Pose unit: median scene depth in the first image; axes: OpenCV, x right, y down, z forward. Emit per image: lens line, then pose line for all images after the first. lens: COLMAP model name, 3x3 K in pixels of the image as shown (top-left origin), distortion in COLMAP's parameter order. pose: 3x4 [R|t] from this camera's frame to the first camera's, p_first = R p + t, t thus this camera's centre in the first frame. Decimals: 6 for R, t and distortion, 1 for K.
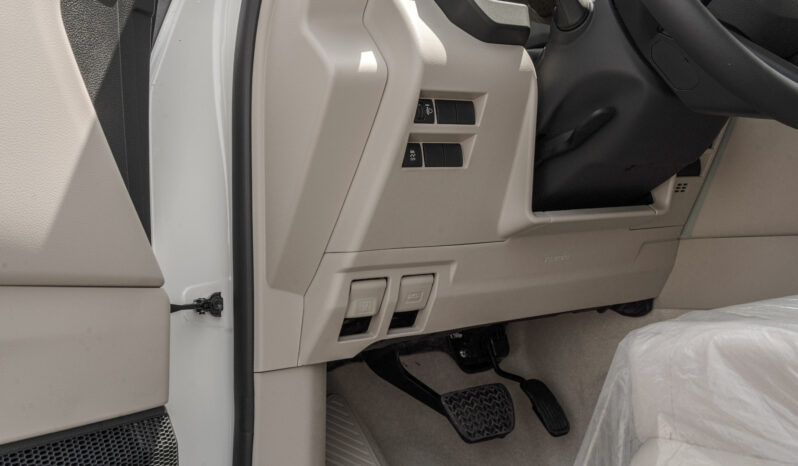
lens RADIAL K [[821.2, 0, 394.7], [0, 821.2, 209.6], [0, 0, 1]] dist [-0.003704, -0.009051]
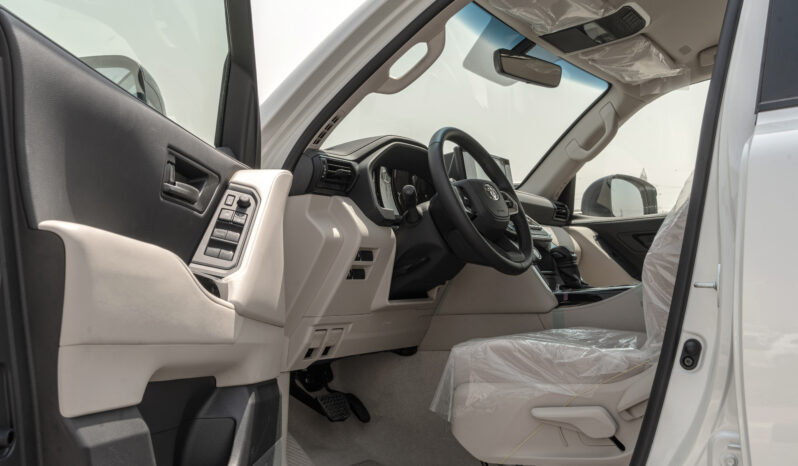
lens RADIAL K [[821.2, 0, 394.7], [0, 821.2, 209.6], [0, 0, 1]] dist [-0.003704, -0.009051]
pose [[0.905433, 0.073382, 0.418099, -0.777538], [-0.031458, 0.993836, -0.106307, -0.006016], [-0.423323, 0.083101, 0.902160, -1.044470]]
